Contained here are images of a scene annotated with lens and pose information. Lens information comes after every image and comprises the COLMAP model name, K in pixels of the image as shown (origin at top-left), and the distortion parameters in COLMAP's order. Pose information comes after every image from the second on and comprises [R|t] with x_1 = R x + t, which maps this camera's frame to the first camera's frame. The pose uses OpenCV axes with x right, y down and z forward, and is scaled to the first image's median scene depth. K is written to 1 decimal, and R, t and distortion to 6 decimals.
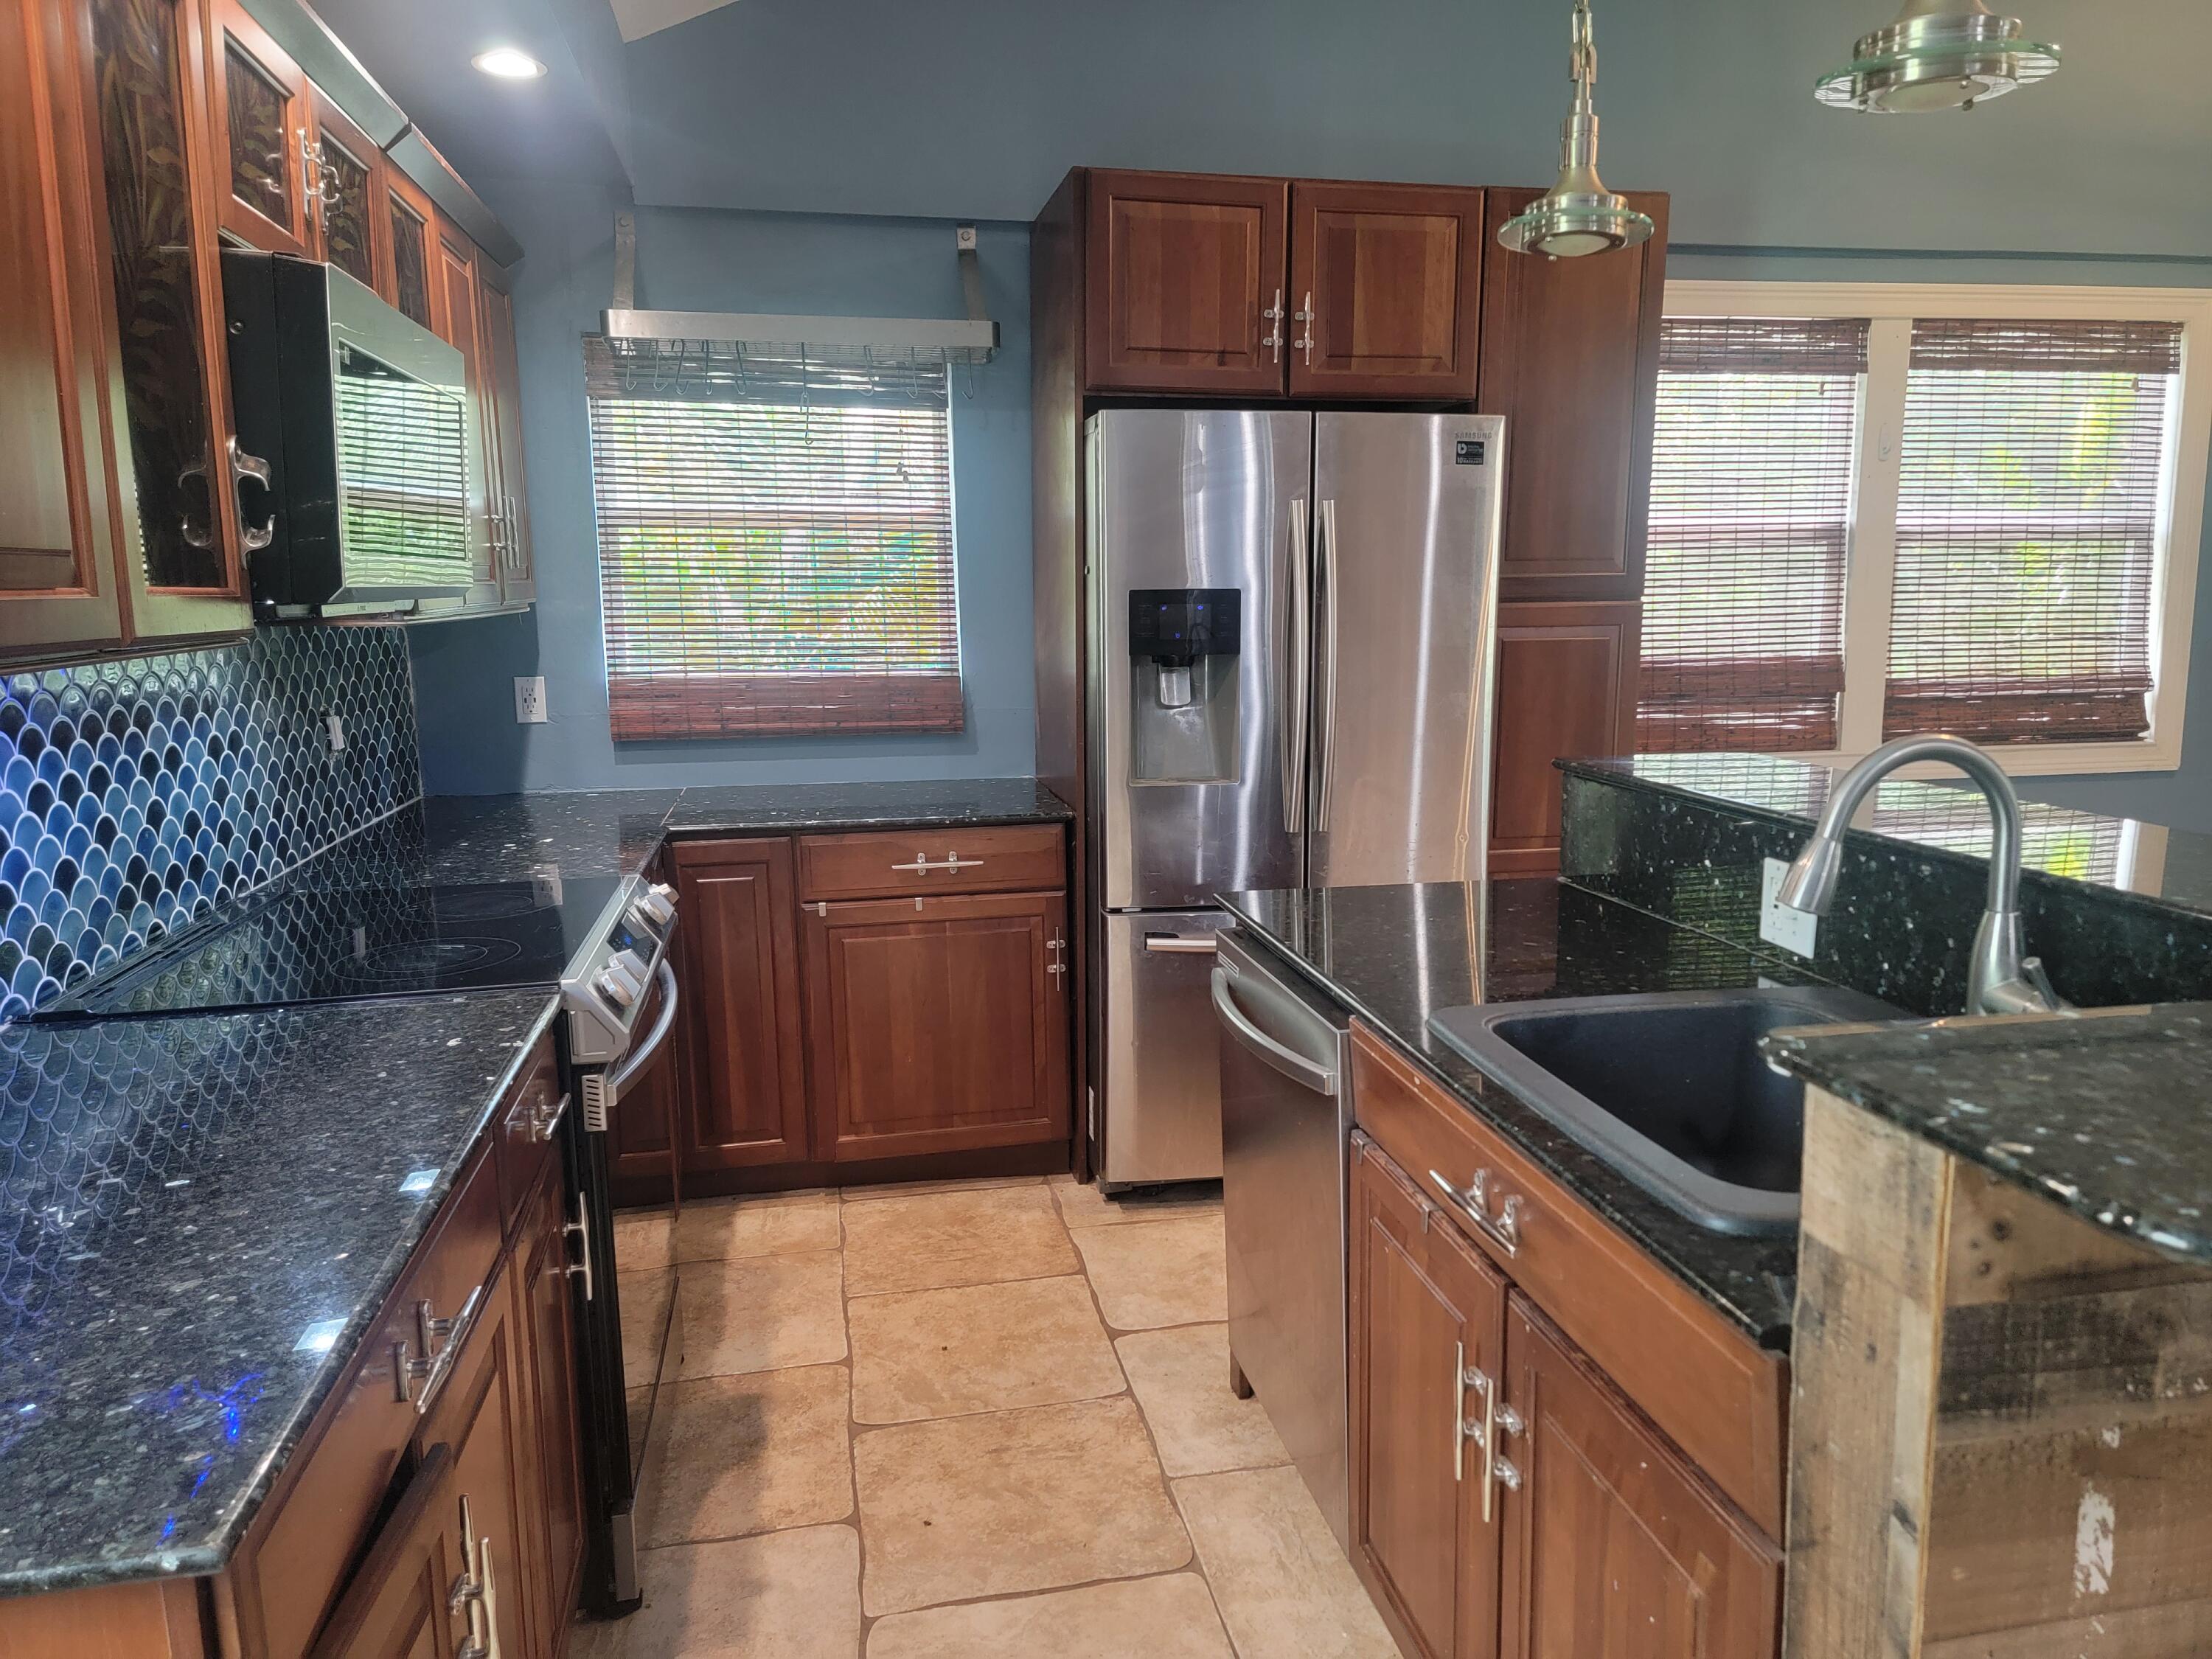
lens RADIAL K [[1543.2, 0, 1114.1], [0, 1543.2, 824.2], [0, 0, 1]] dist [0.035450, -0.002595]
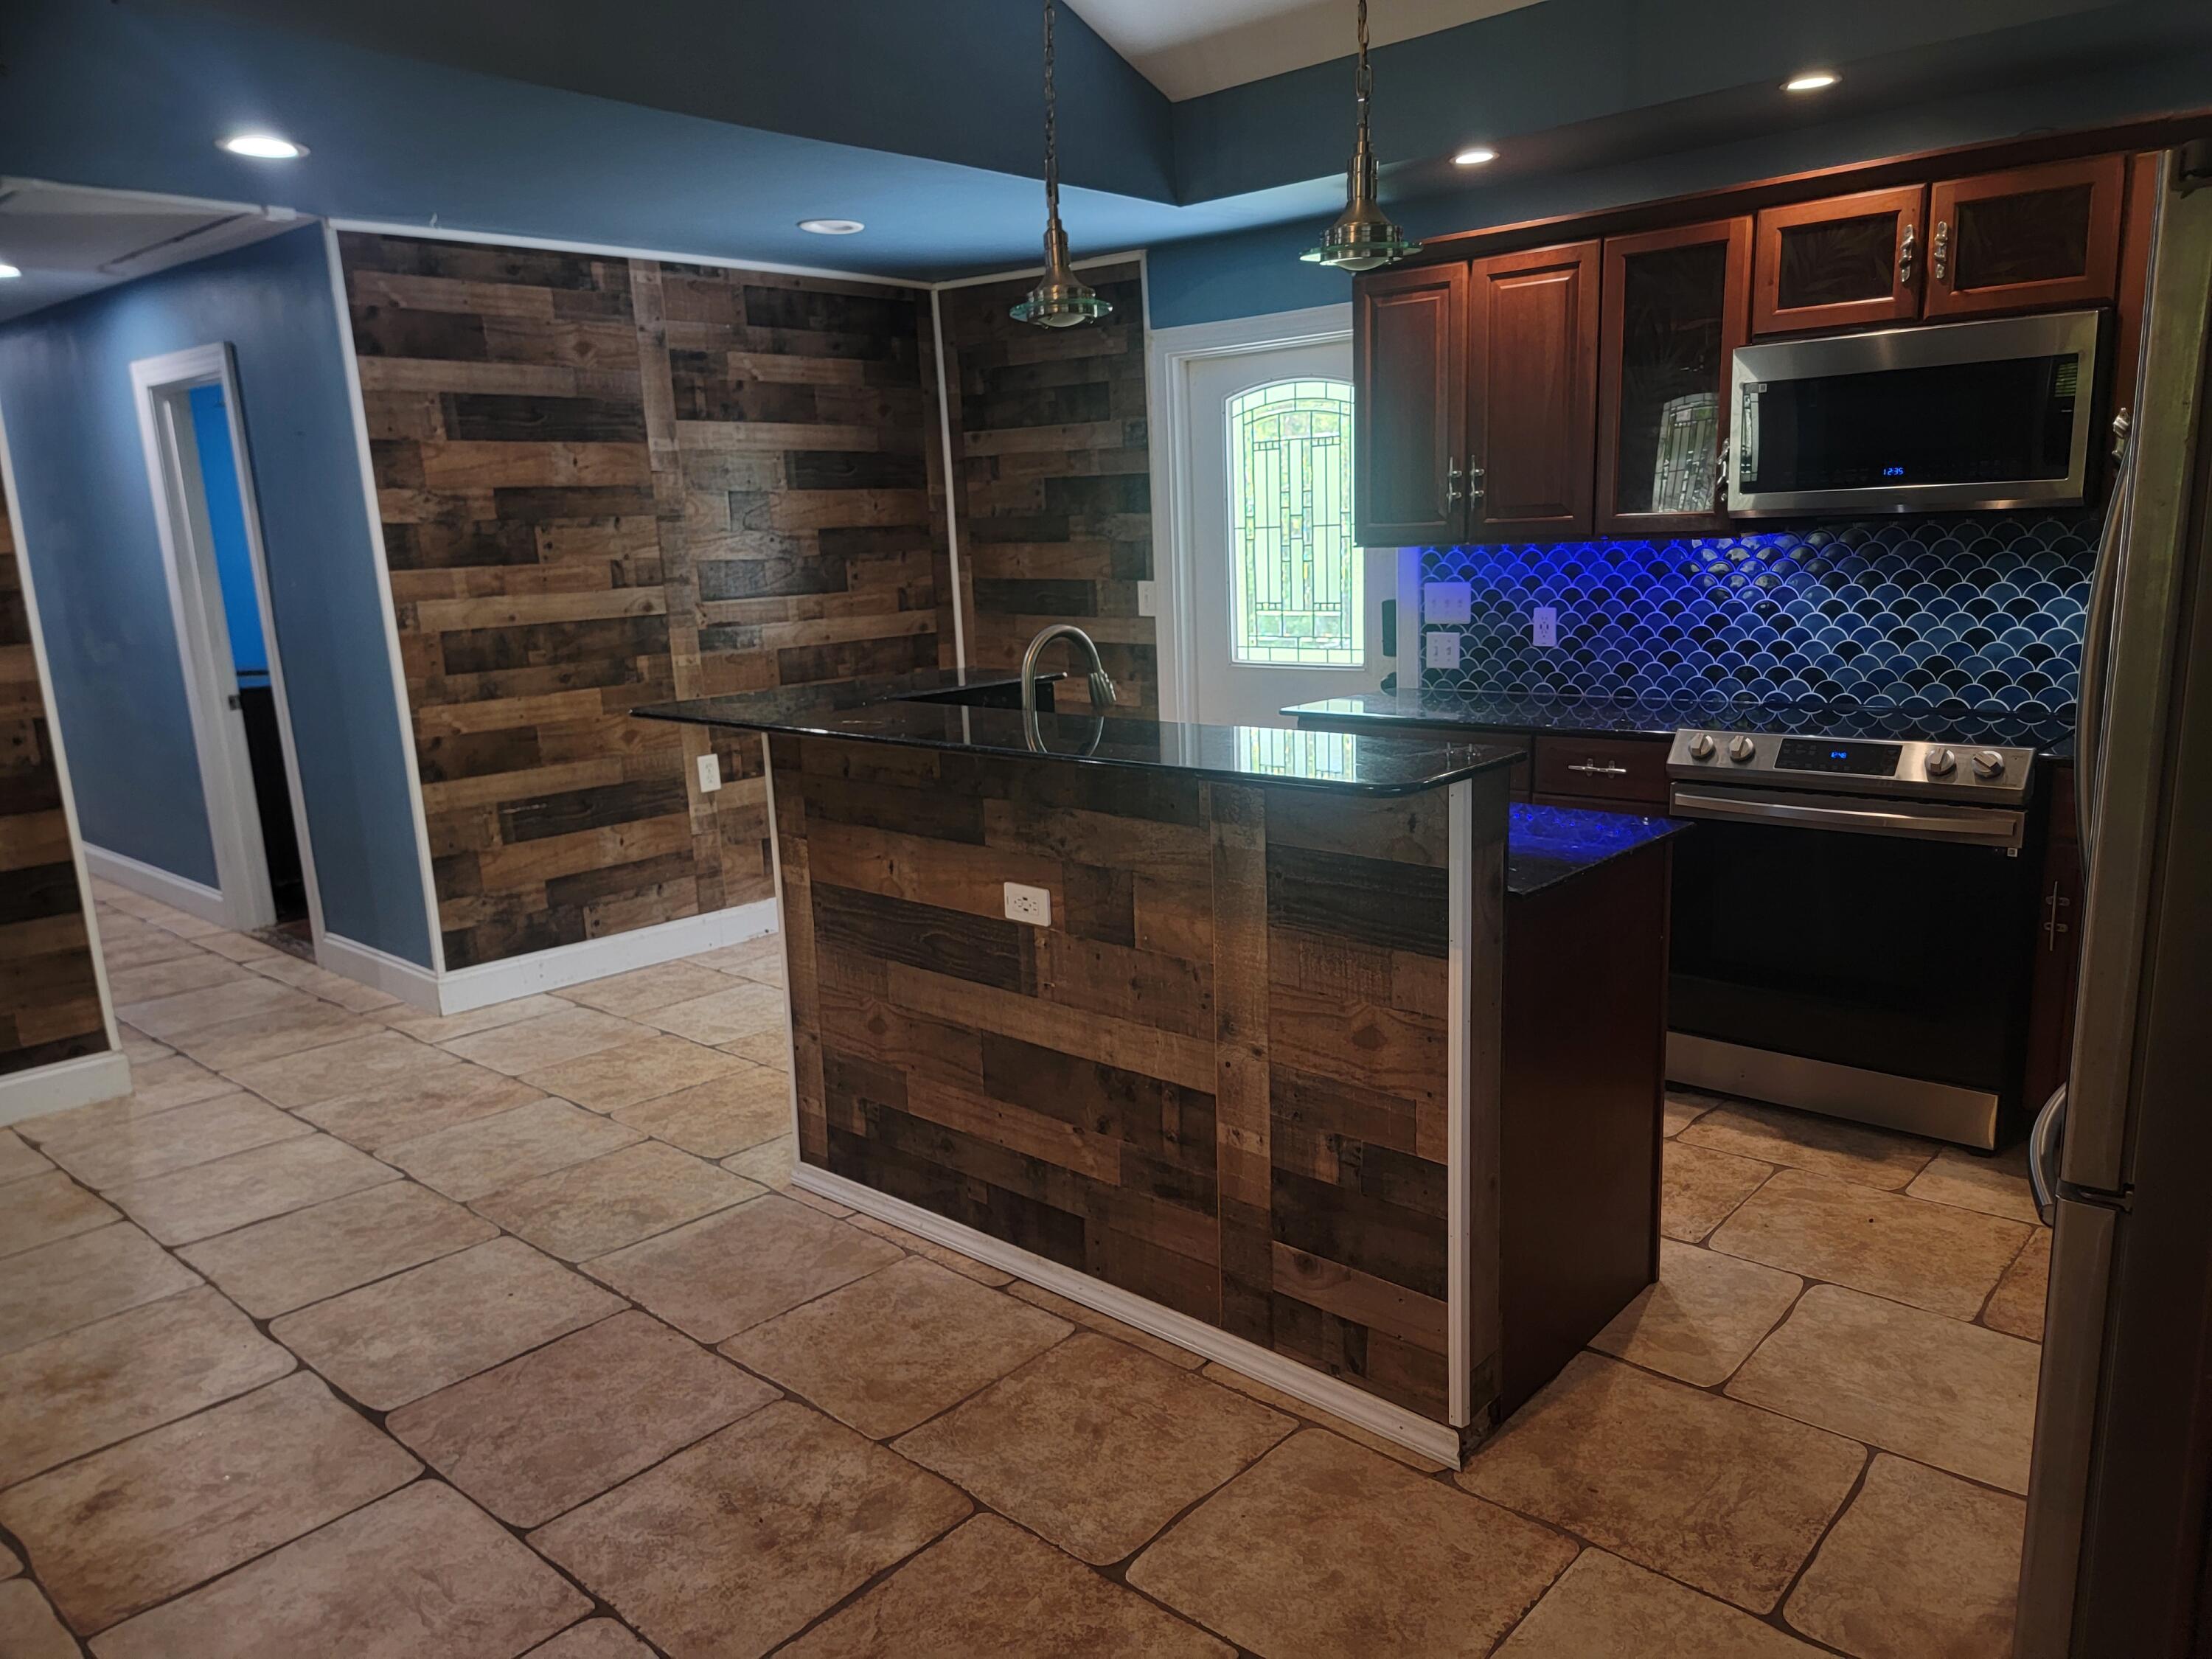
lens RADIAL K [[1543.2, 0, 1103.3], [0, 1543.2, 834.1], [0, 0, 1]] dist [0.035450, -0.002595]
pose [[-0.798019, 0.168887, -0.578483, 1.112705], [-0.041193, 0.942395, 0.331955, -0.318655], [0.601223, 0.288736, -0.745092, 1.723391]]
